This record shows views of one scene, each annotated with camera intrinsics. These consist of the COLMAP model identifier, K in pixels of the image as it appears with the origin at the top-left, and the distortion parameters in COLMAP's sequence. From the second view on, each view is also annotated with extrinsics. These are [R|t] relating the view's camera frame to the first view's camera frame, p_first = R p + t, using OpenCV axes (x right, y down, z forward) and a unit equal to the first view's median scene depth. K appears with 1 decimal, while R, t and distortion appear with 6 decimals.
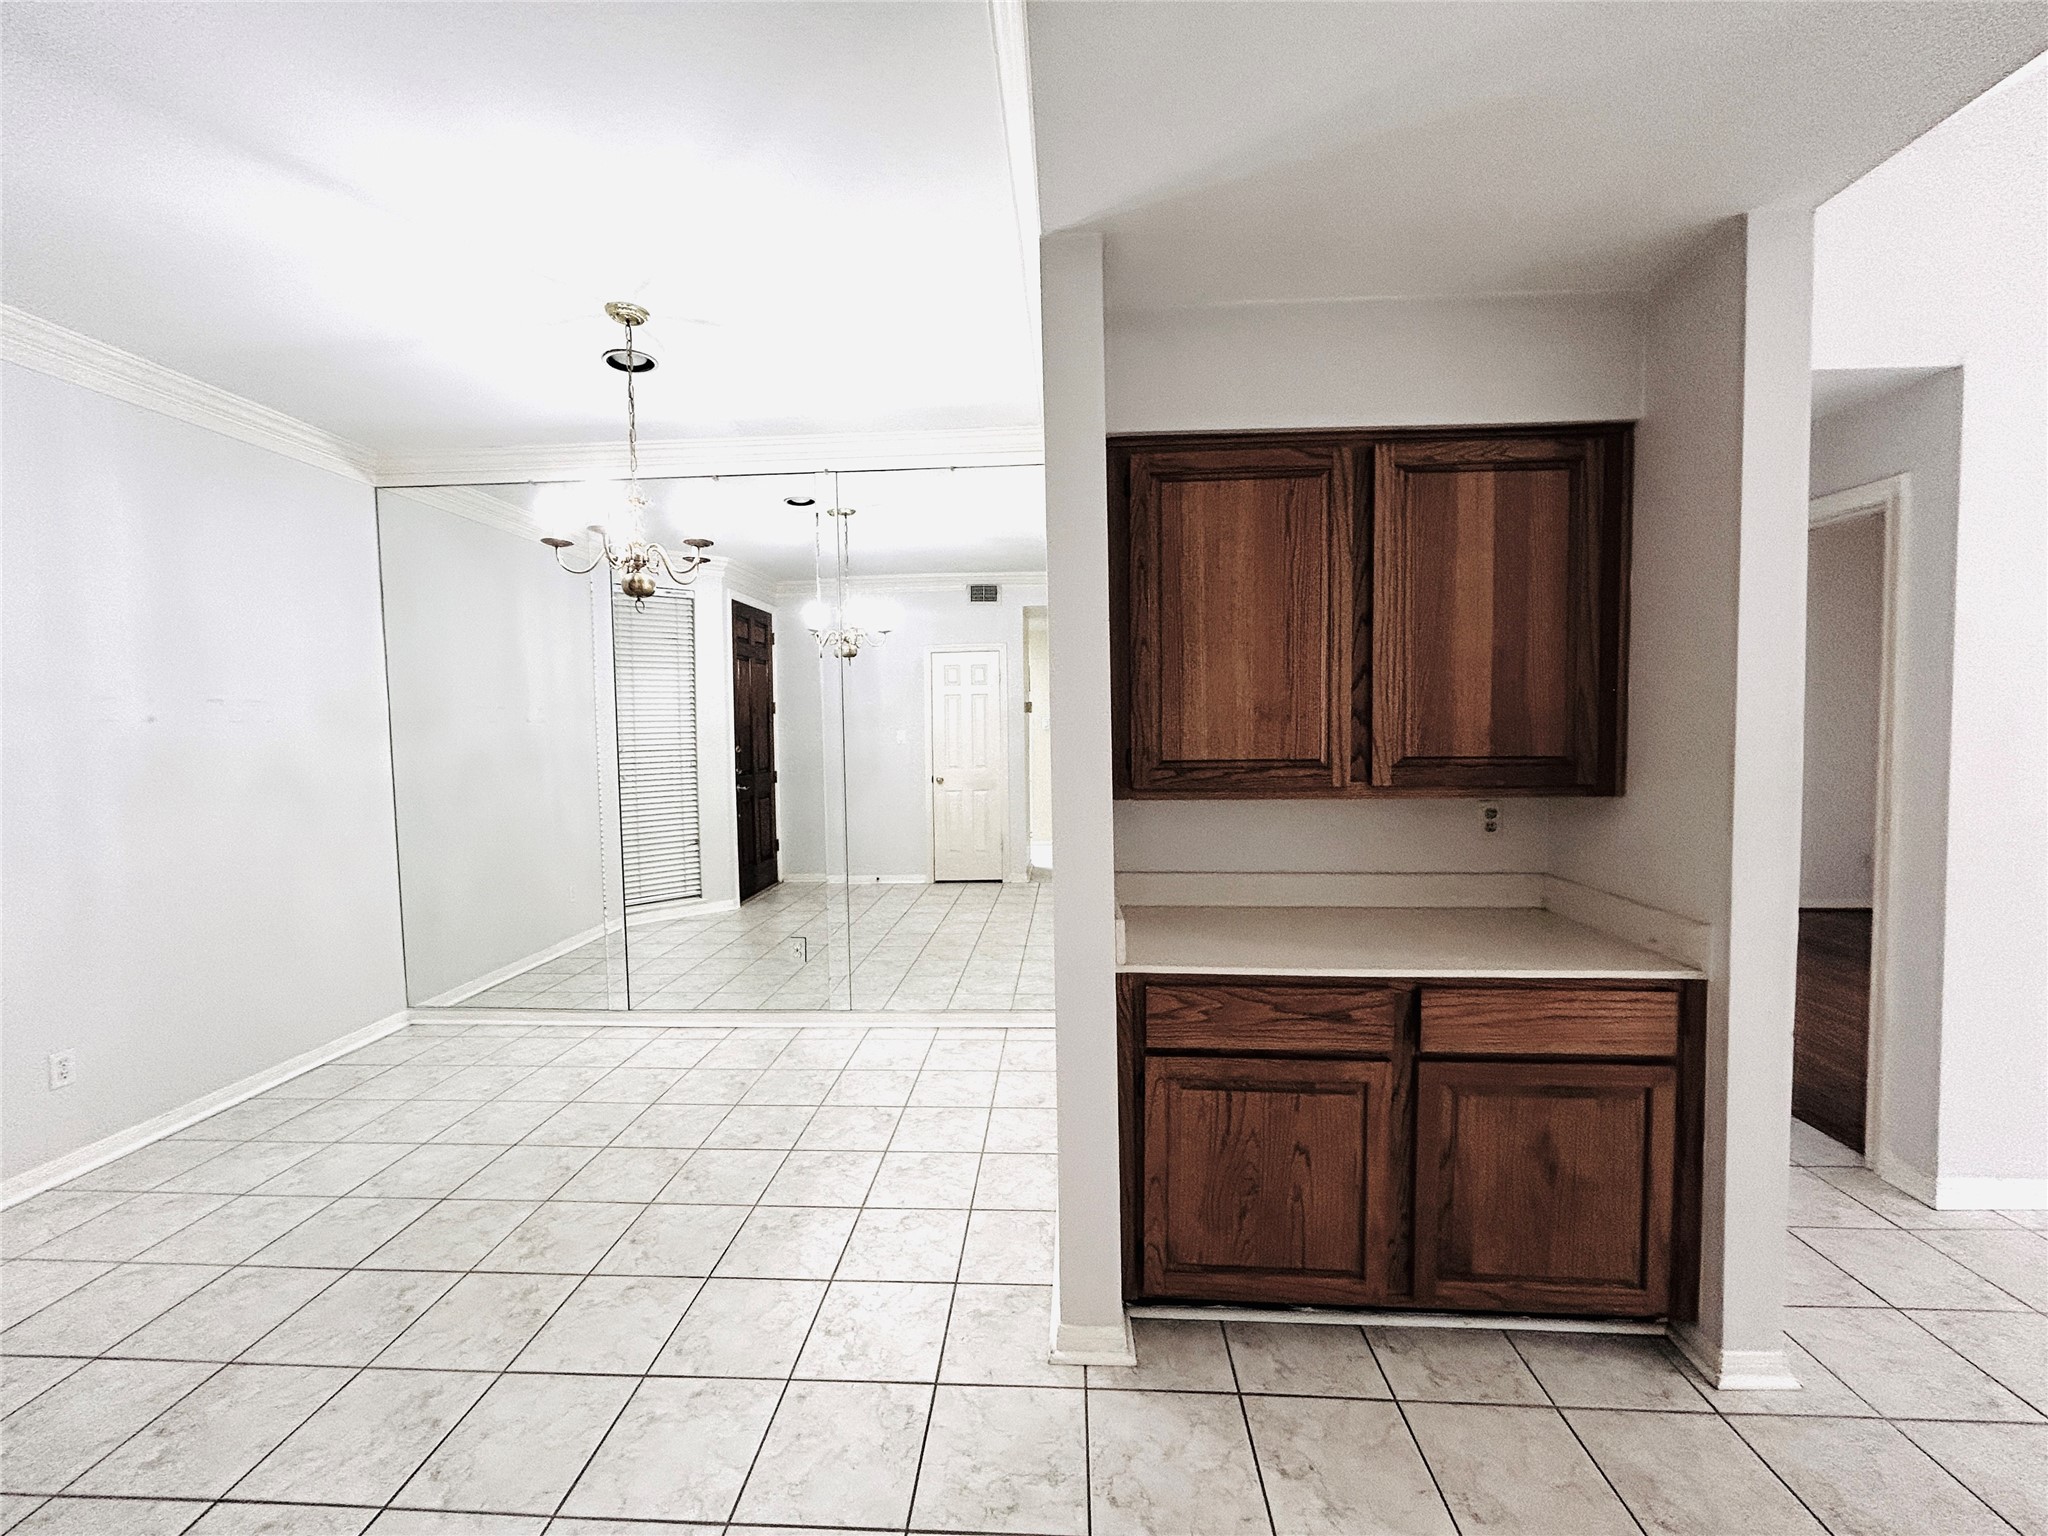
lens RADIAL K [[829.0, 0, 1024.6], [0, 829.0, 764.3], [0, 0, 1]] dist [-0.001106, 0.000627]
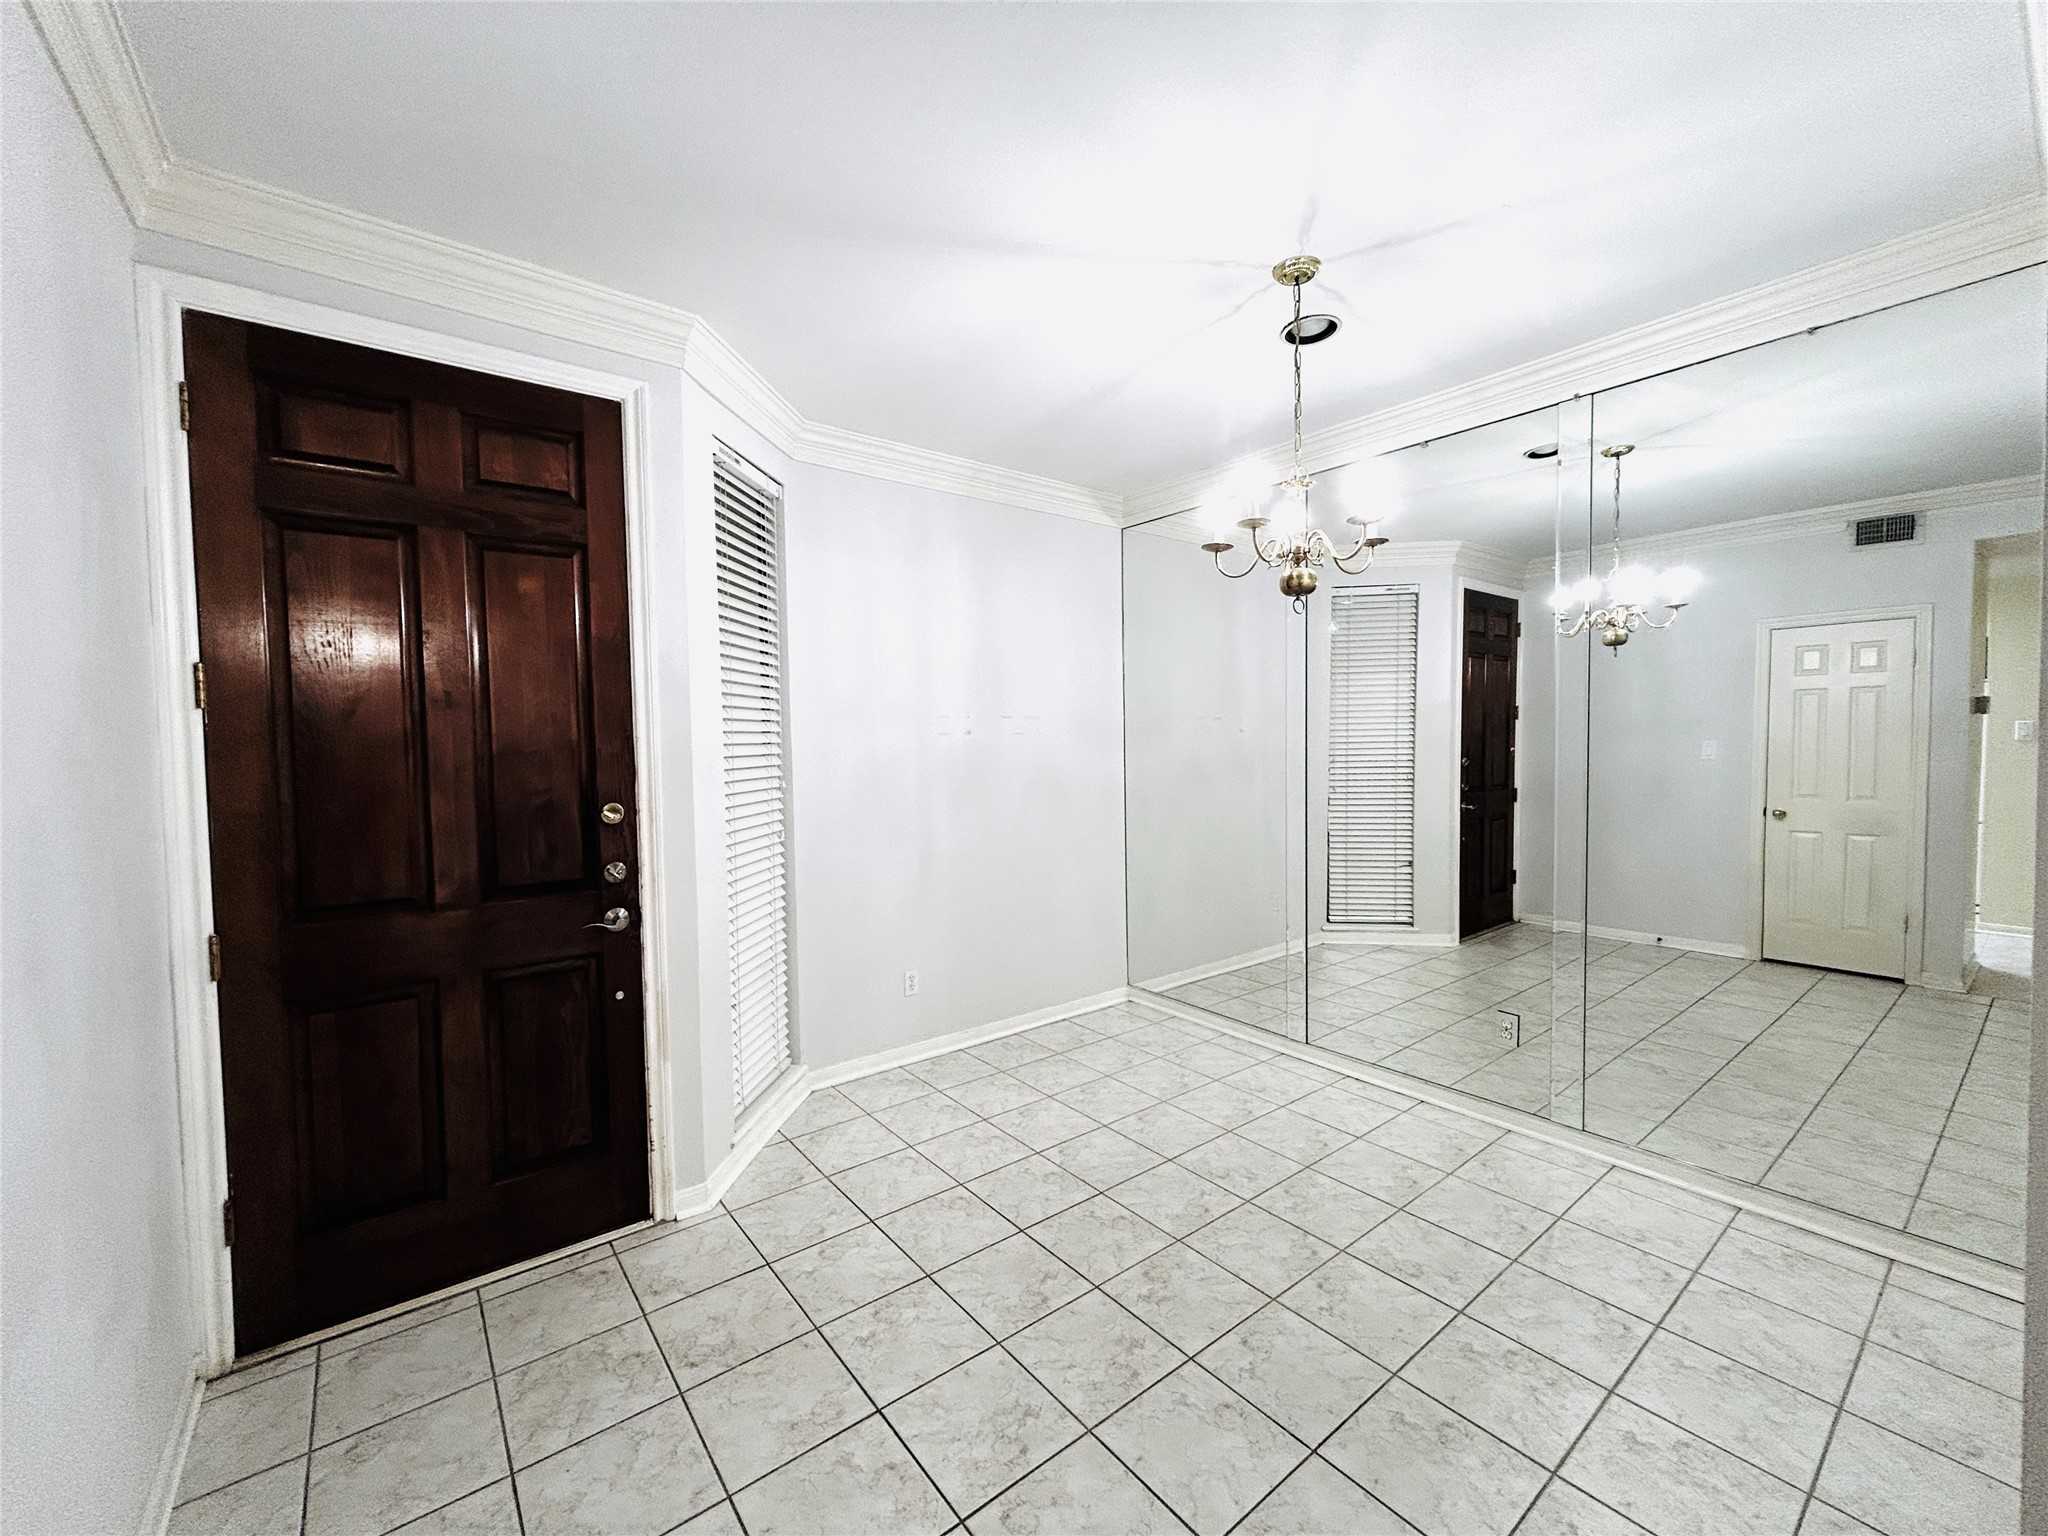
lens RADIAL K [[829.0, 0, 1024.6], [0, 829.0, 764.3], [0, 0, 1]] dist [-0.001106, 0.000627]
pose [[0.657860, 0.032634, -0.752433, 0.004301], [-0.035111, 0.999303, 0.012643, -0.017256], [0.752321, 0.018101, 0.658548, 0.146975]]
